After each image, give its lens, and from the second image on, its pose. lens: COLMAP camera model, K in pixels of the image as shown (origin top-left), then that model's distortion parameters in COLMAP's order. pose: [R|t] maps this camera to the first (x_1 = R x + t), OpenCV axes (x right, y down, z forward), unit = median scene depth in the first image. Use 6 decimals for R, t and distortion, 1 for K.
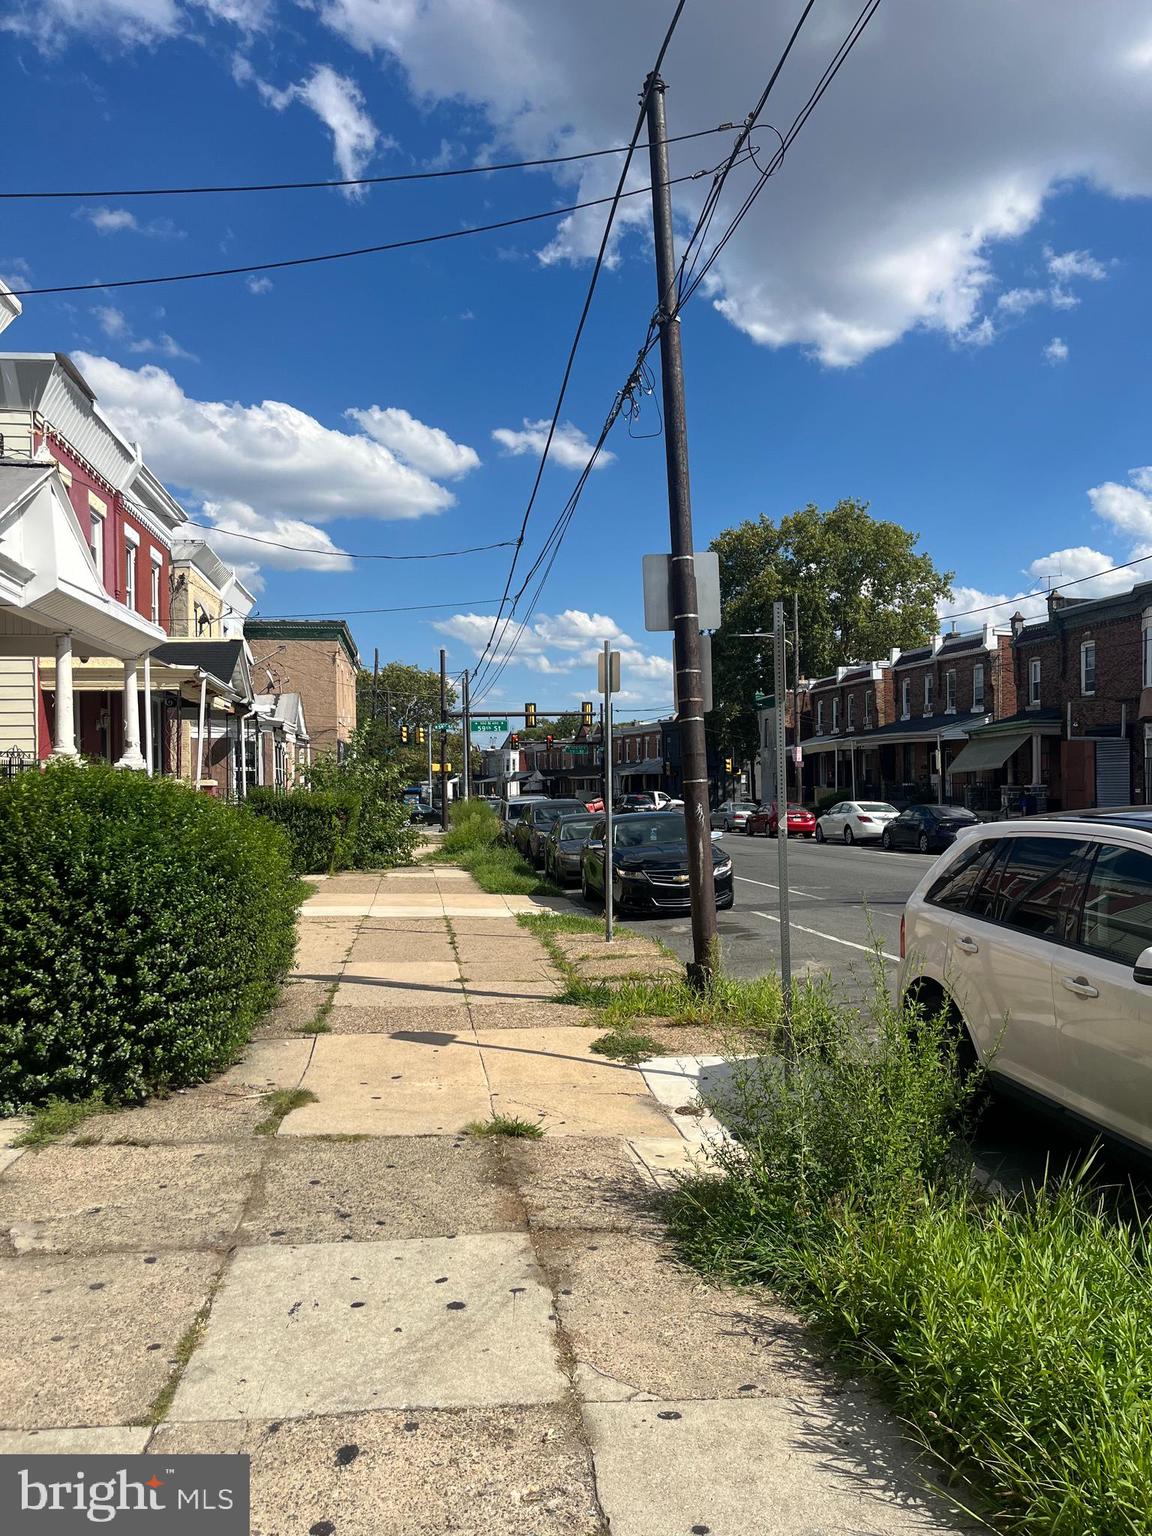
lens RADIAL K [[1160.0, 0, 572.1], [0, 1160.0, 778.9], [0, 0, 1]] dist [0.033281, -0.007450]
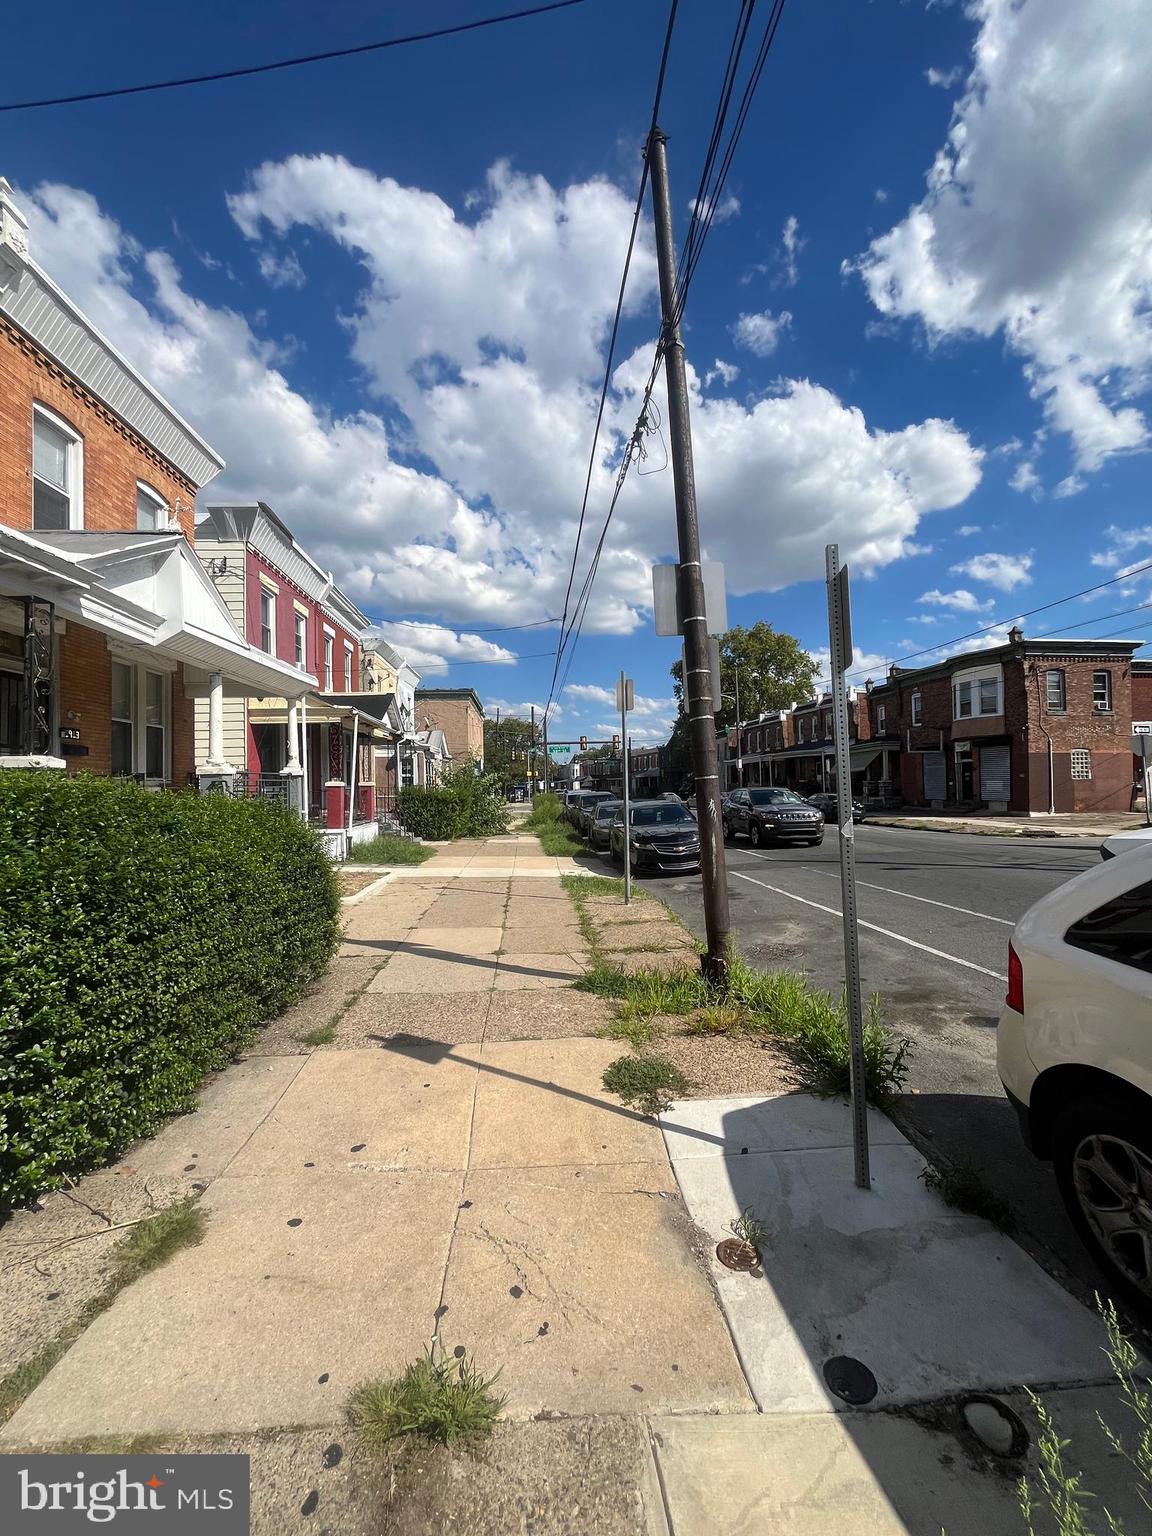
lens RADIAL K [[615.9, 0, 580.7], [0, 615.9, 763.1], [0, 0, 1]] dist [-0.004318, 0.000417]
pose [[0.998846, -0.010942, -0.046772, 0.008194], [0.009651, 0.999569, -0.027733, 0.001312], [0.047056, 0.027249, 0.998521, 0.183966]]
